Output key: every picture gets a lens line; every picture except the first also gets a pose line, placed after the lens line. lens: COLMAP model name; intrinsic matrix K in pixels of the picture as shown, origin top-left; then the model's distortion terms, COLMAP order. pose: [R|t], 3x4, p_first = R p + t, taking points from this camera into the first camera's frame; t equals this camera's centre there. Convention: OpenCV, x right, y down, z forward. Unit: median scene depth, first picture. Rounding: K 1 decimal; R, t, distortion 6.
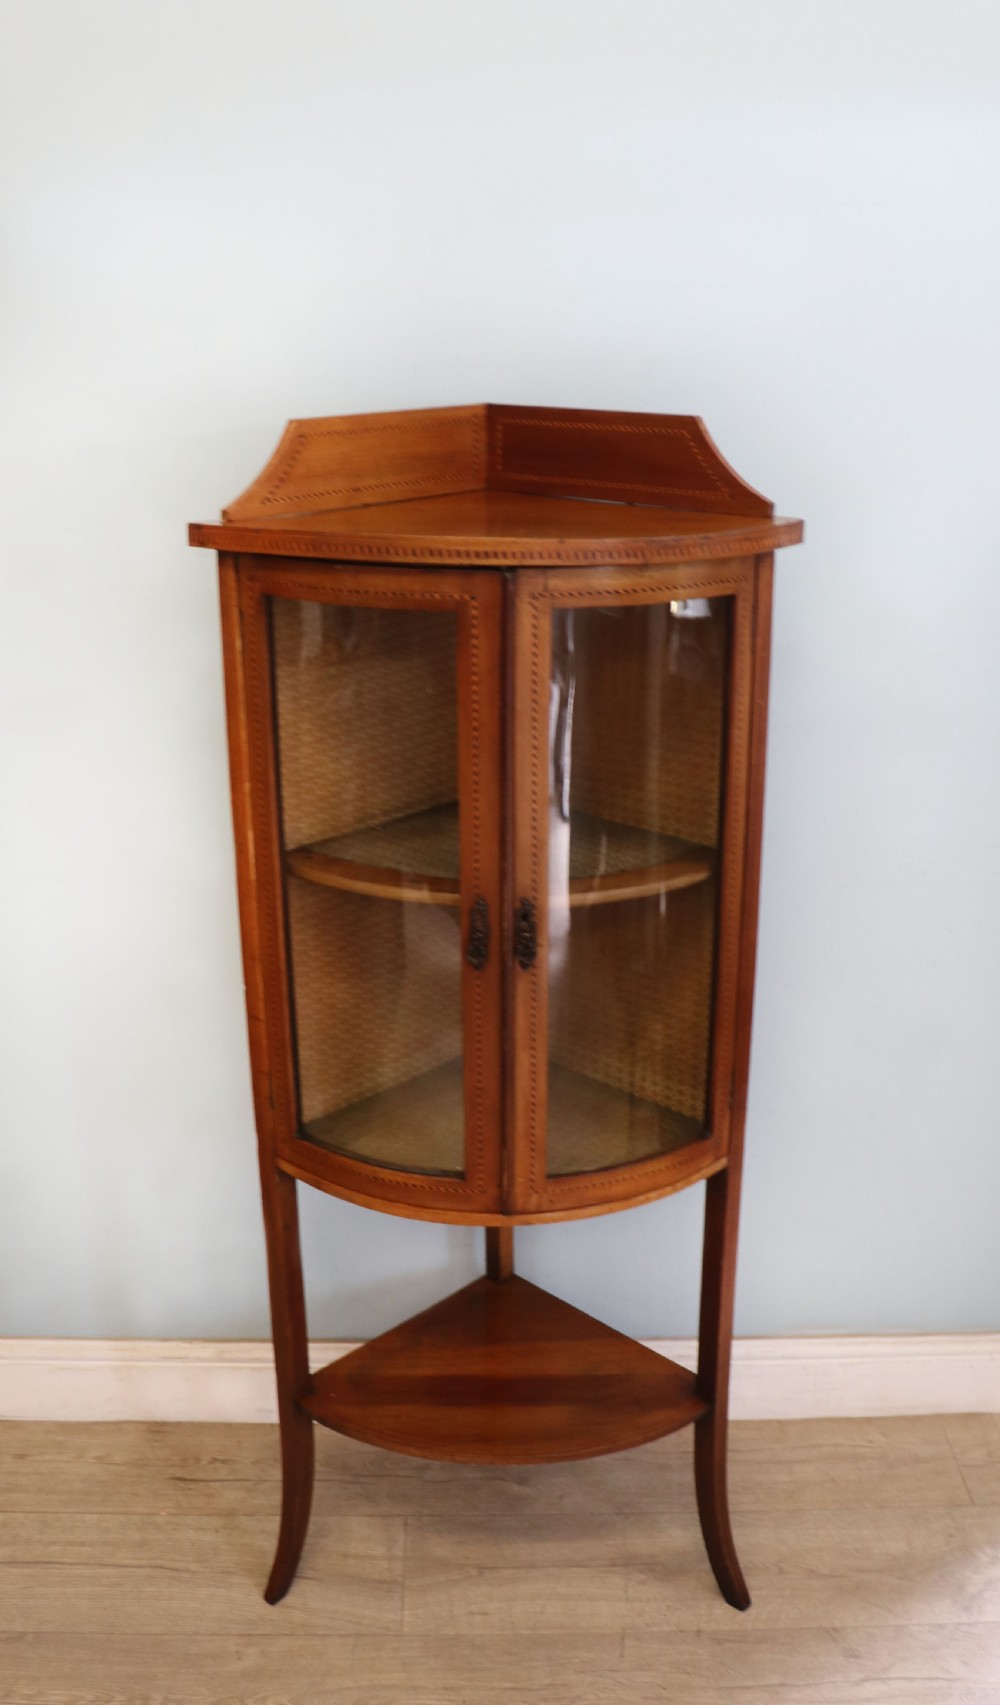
lens RADIAL K [[1667.6, 0, 505.3], [0, 1667.6, 820.6], [0, 0, 1]] dist [-0.194444, 0.141625]
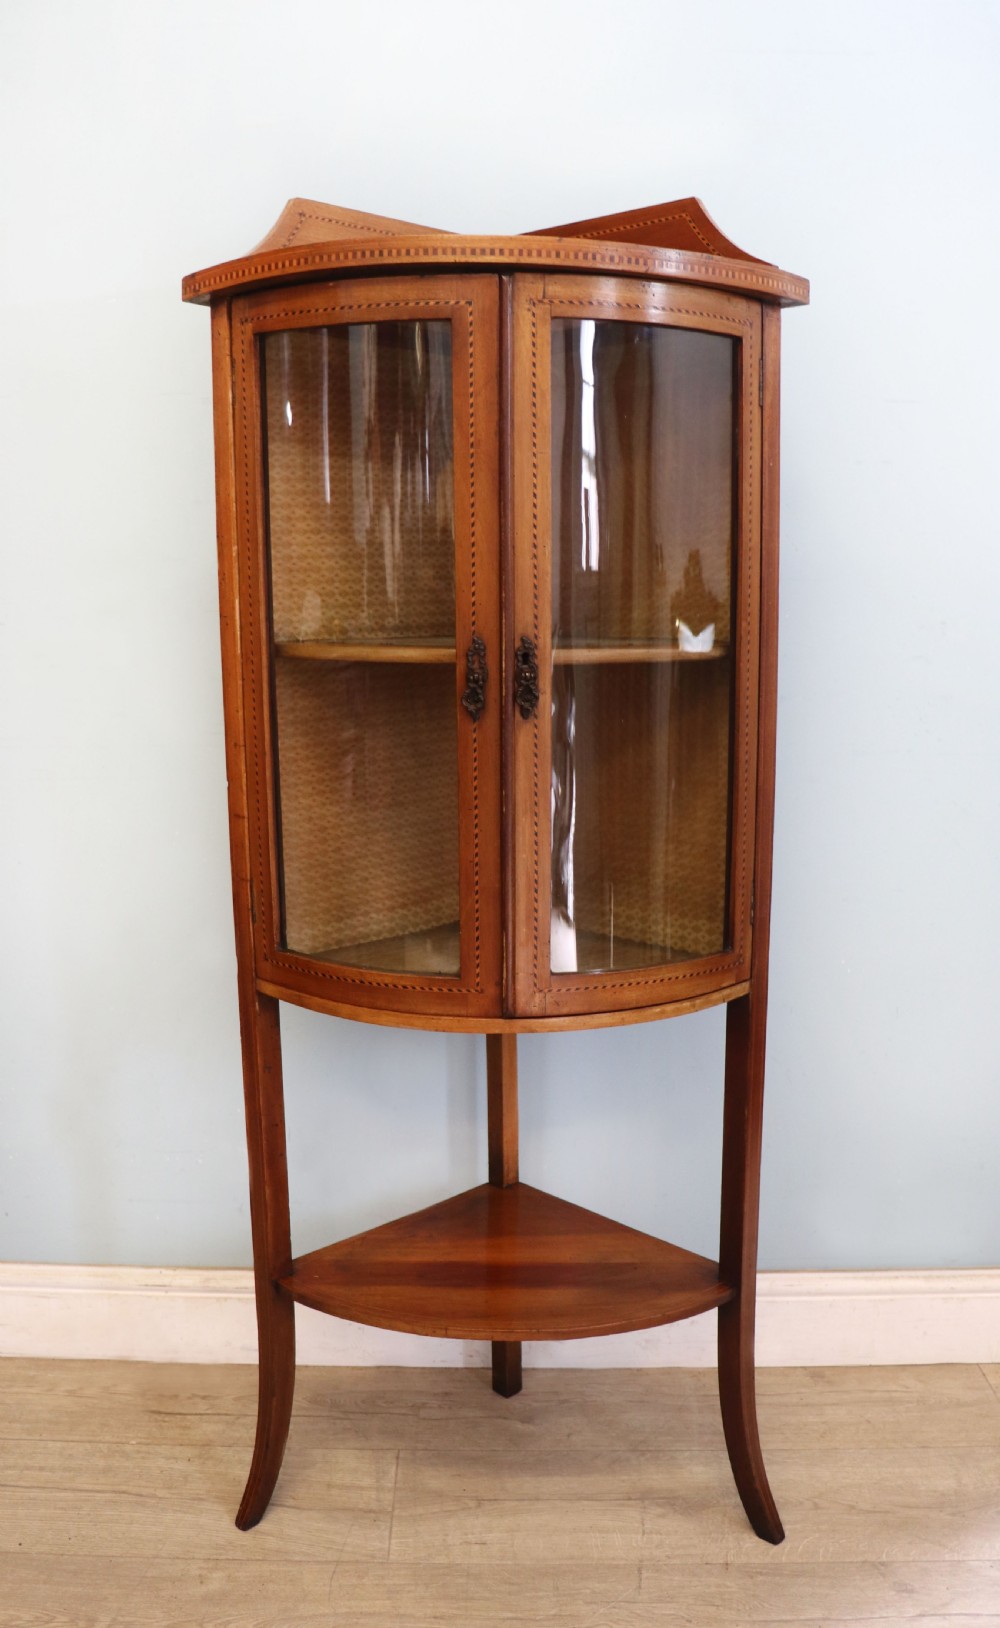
lens RADIAL K [[1465.4, 0, 476.1], [0, 1465.4, 820.6], [0, 0, 1]] dist [-0.189974, 0.136352]
pose [[0.999488, -0.000391, -0.031992, 0.008612], [-0.004557, 0.987992, -0.154441, 0.227212], [0.031668, 0.154508, 0.987484, 0.178284]]
